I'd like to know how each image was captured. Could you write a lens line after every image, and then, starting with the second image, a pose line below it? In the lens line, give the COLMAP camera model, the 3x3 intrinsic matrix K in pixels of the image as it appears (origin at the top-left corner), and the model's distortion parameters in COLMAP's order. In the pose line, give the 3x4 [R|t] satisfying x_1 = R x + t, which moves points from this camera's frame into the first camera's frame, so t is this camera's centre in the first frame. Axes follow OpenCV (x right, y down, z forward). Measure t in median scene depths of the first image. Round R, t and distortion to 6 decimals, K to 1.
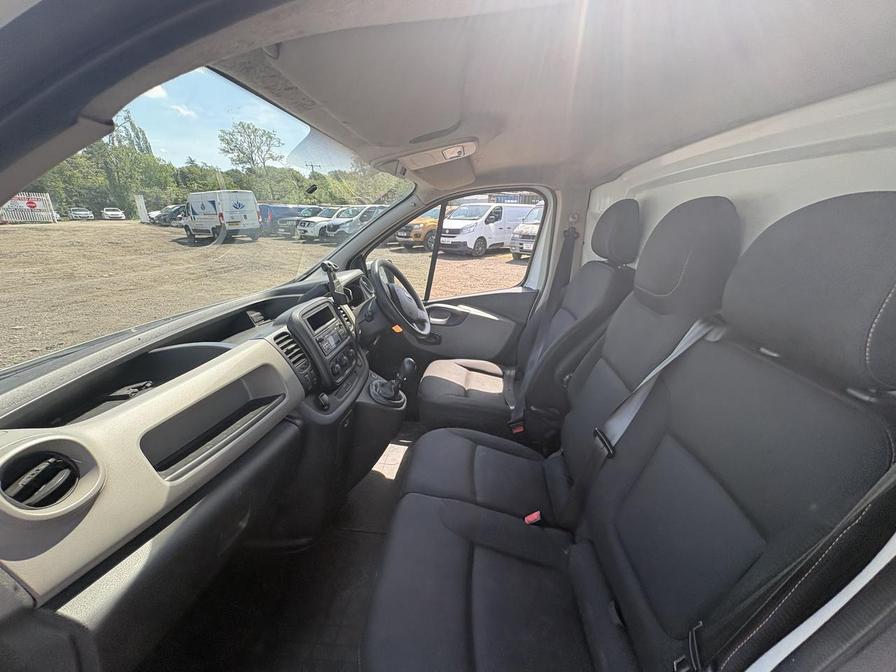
lens RADIAL K [[357.2, 0, 456.2], [0, 357.2, 335.1], [0, 0, 1]] dist [-0.003669, 0.001842]
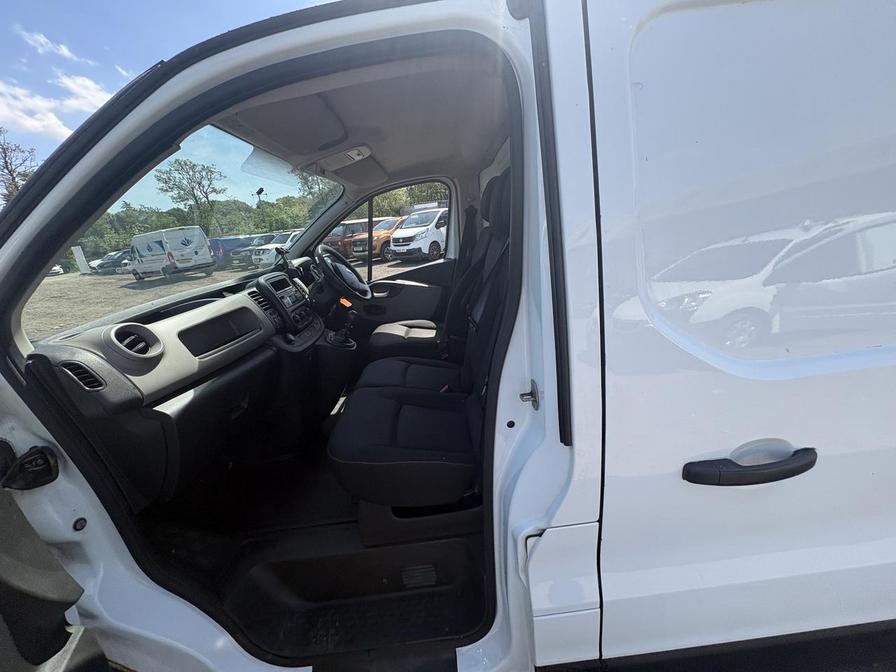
lens RADIAL K [[357.2, 0, 457.8], [0, 357.2, 338.1], [0, 0, 1]] dist [-0.003669, 0.001842]
pose [[0.986167, -0.146905, 0.076764, 0.097332], [0.148193, 0.988893, -0.011333, 0.165799], [-0.074247, 0.022552, 0.996985, -0.254535]]
